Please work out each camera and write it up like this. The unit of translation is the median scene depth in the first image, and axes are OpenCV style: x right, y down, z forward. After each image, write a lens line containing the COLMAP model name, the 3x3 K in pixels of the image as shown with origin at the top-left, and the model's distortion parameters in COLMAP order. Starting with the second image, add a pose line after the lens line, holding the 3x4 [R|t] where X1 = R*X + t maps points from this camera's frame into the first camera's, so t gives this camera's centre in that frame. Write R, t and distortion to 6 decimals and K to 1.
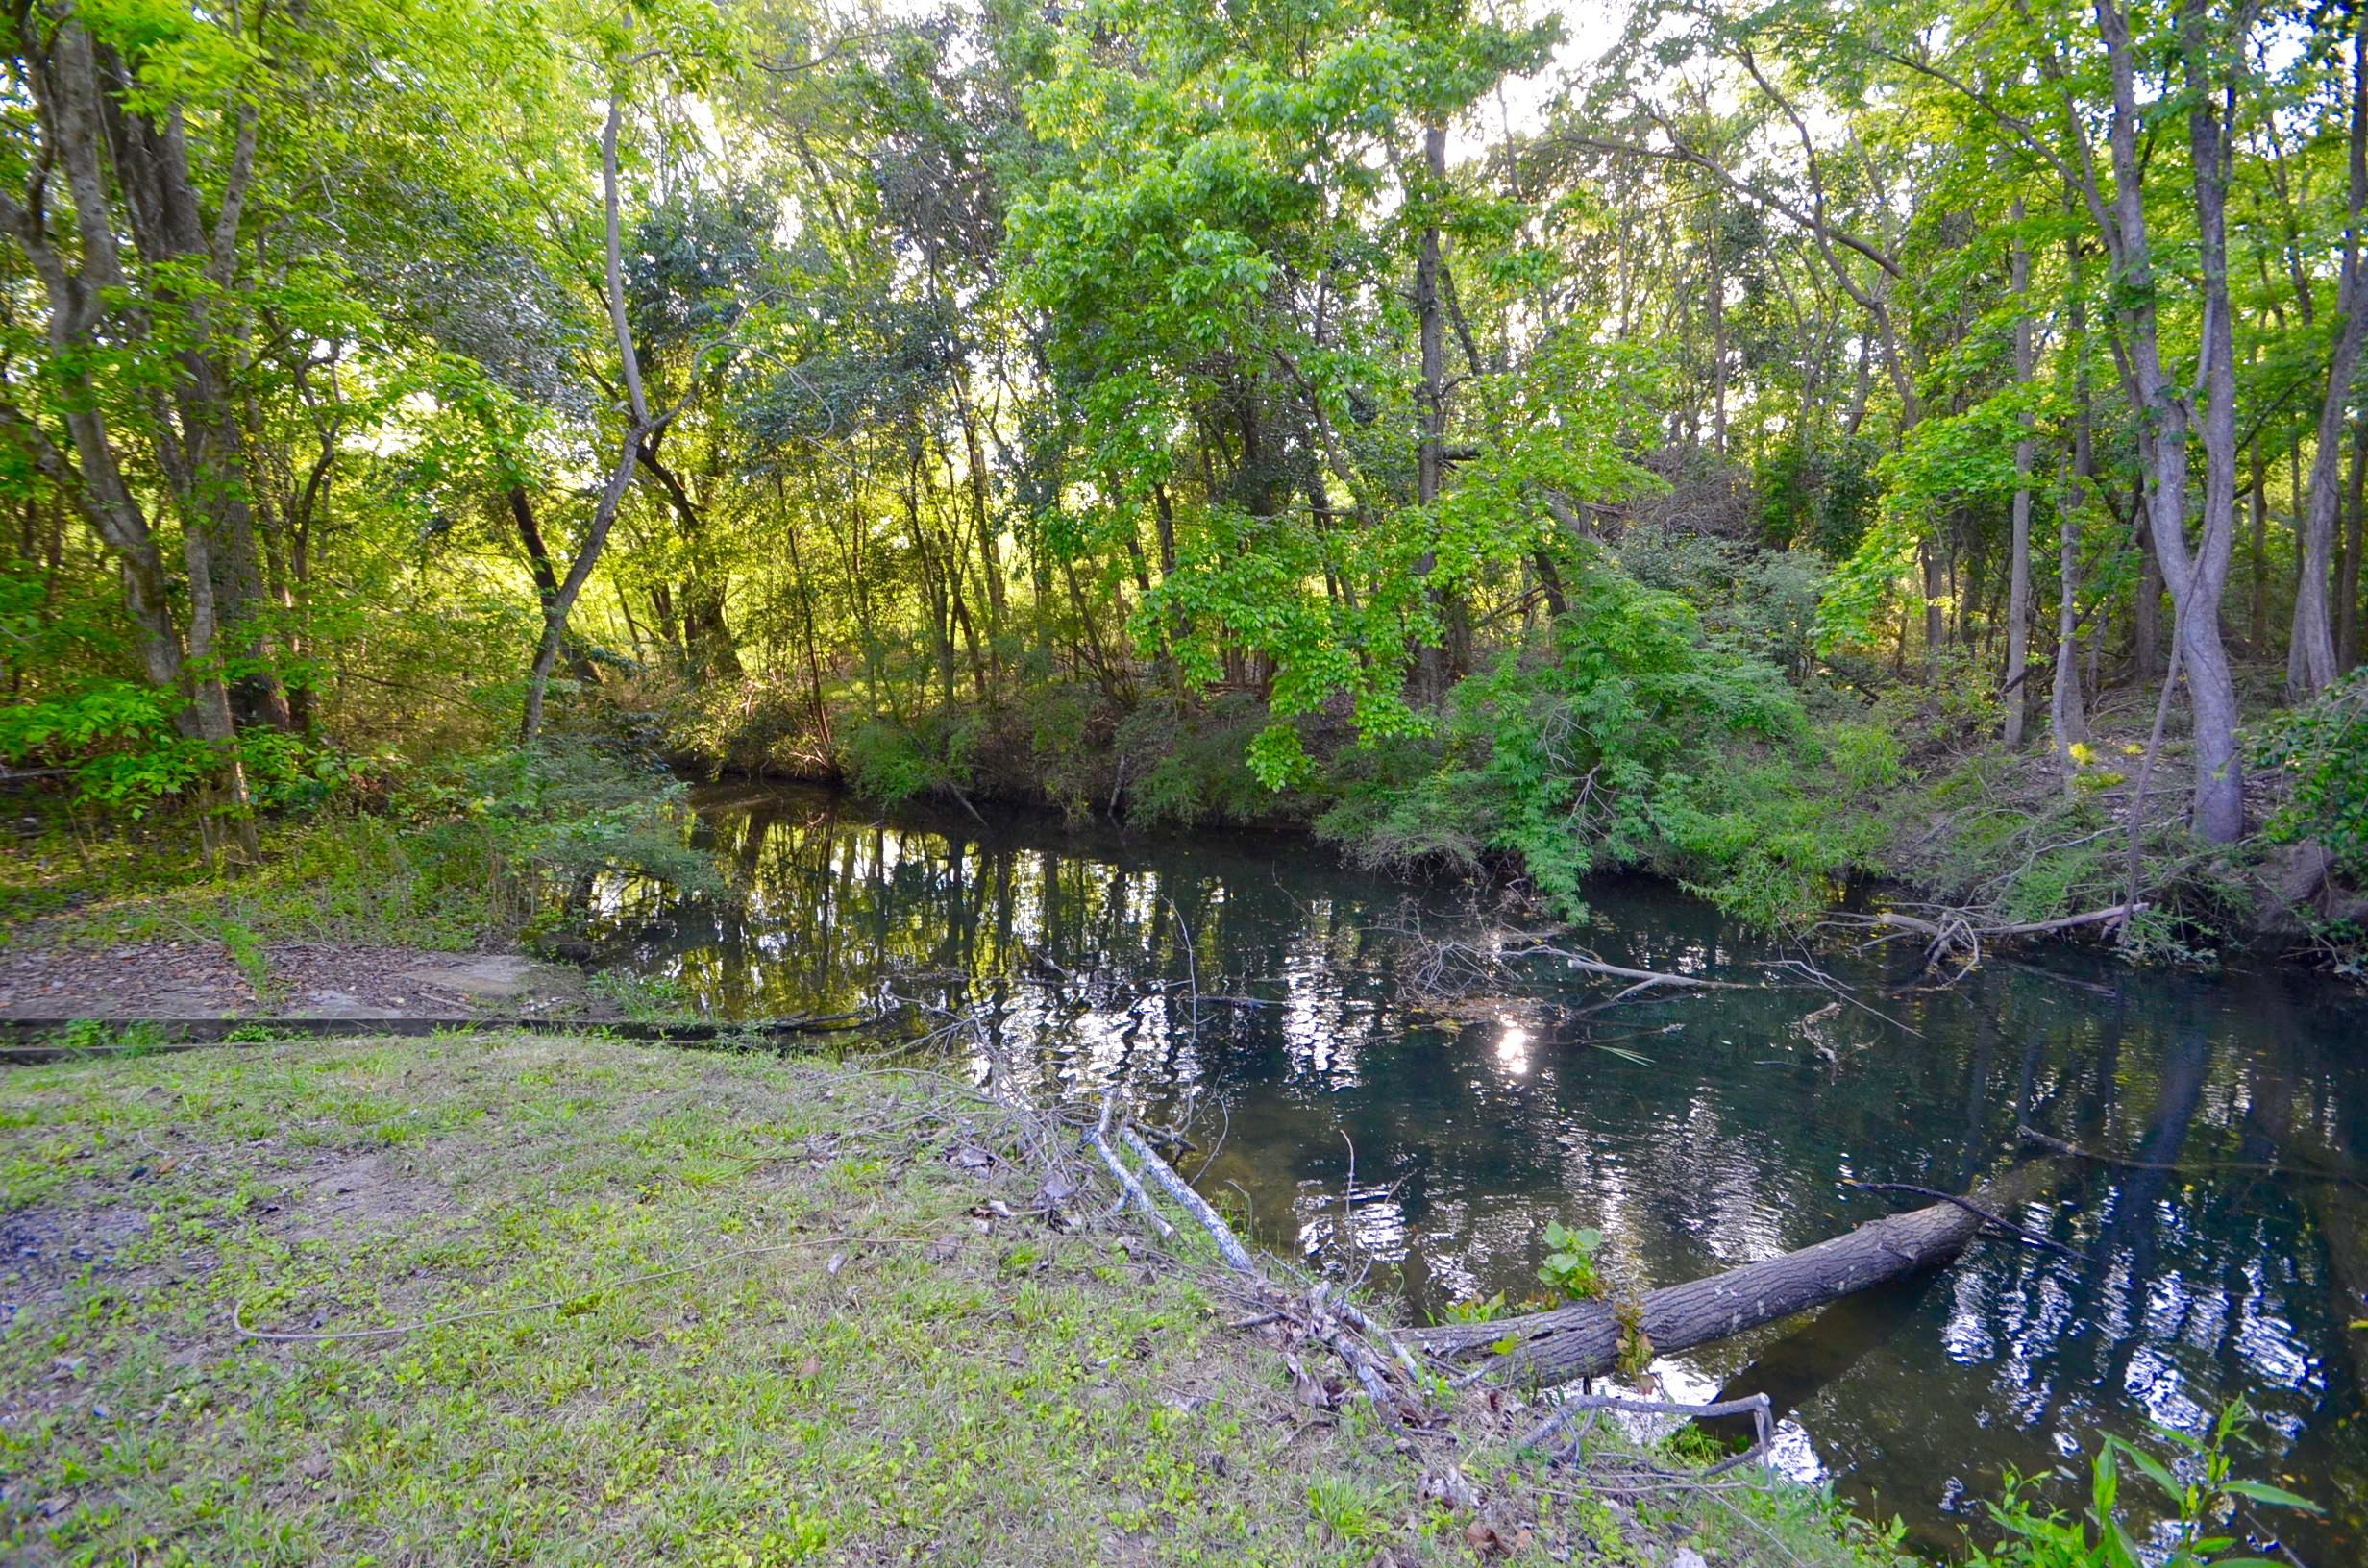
lens RADIAL K [[1024.8, 0, 1182.7], [0, 1024.8, 778.1], [0, 0, 1]] dist [0.008342, -0.011092]
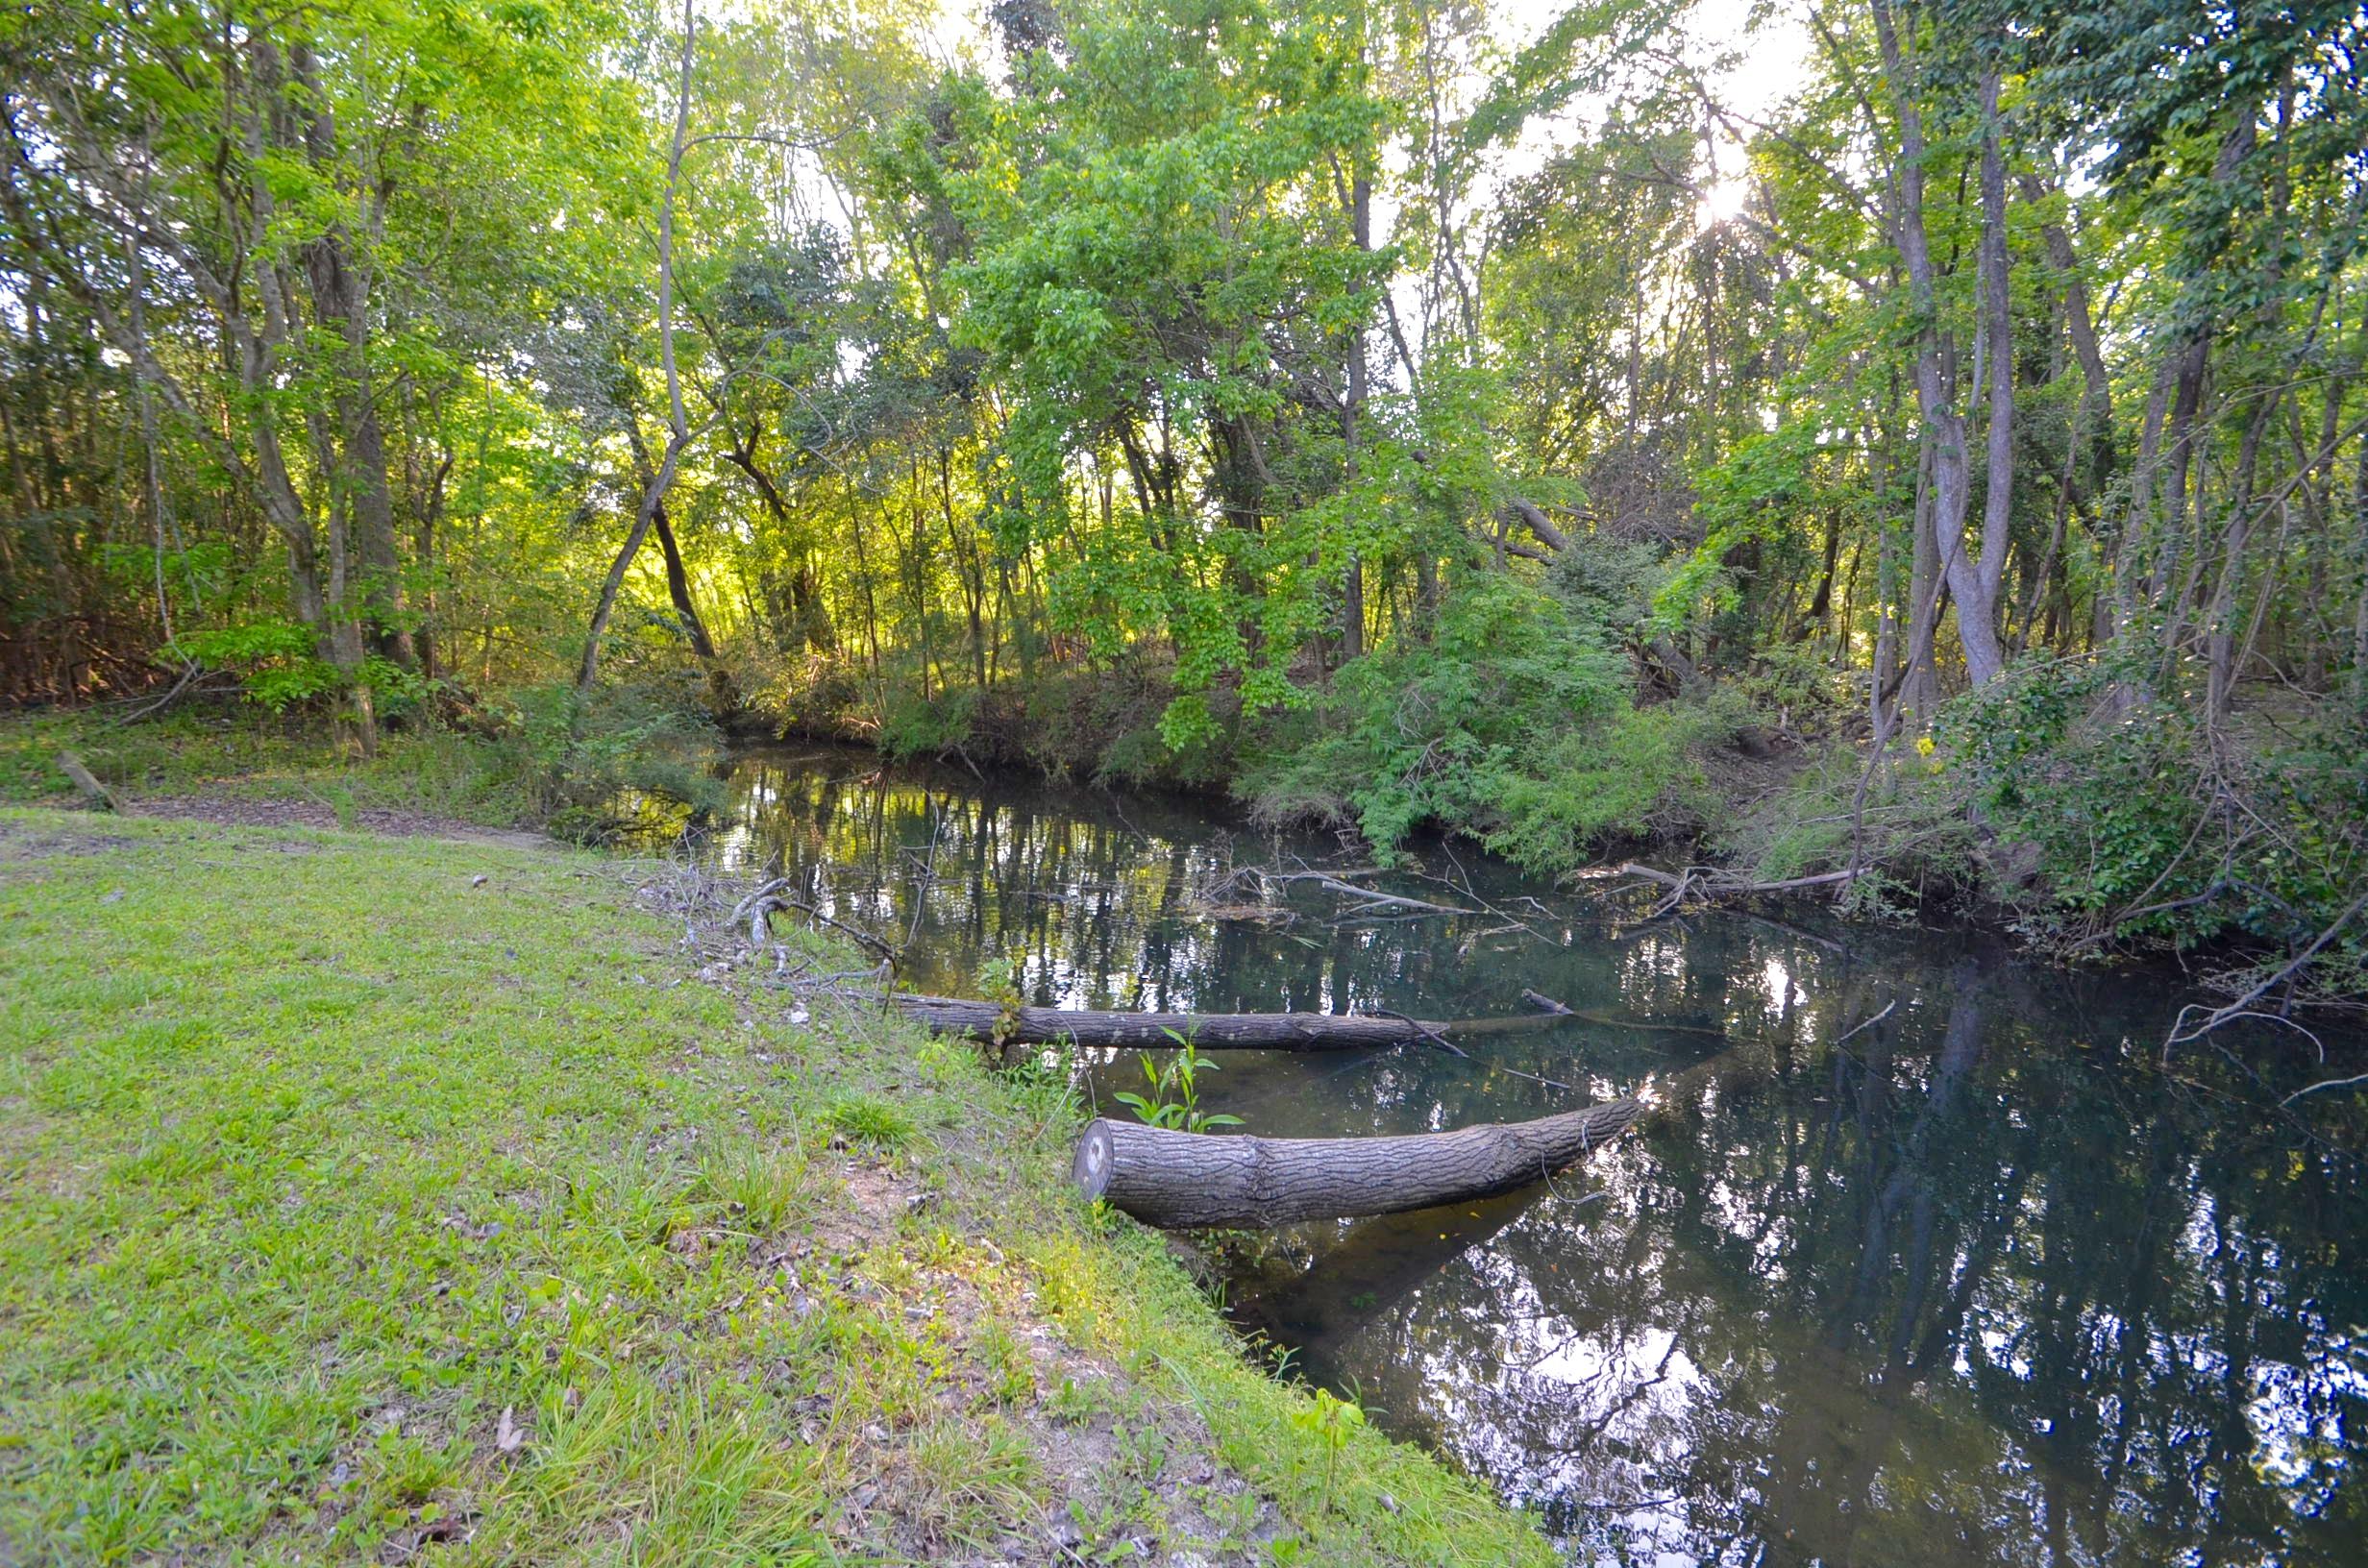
lens RADIAL K [[1024.8, 0, 1182.7], [0, 1024.8, 778.1], [0, 0, 1]] dist [0.008342, -0.011092]
pose [[0.991985, 0.045658, -0.117816, 0.261545], [-0.045848, 0.998948, 0.001102, 0.046509], [0.117742, 0.004309, 0.993035, -0.181725]]
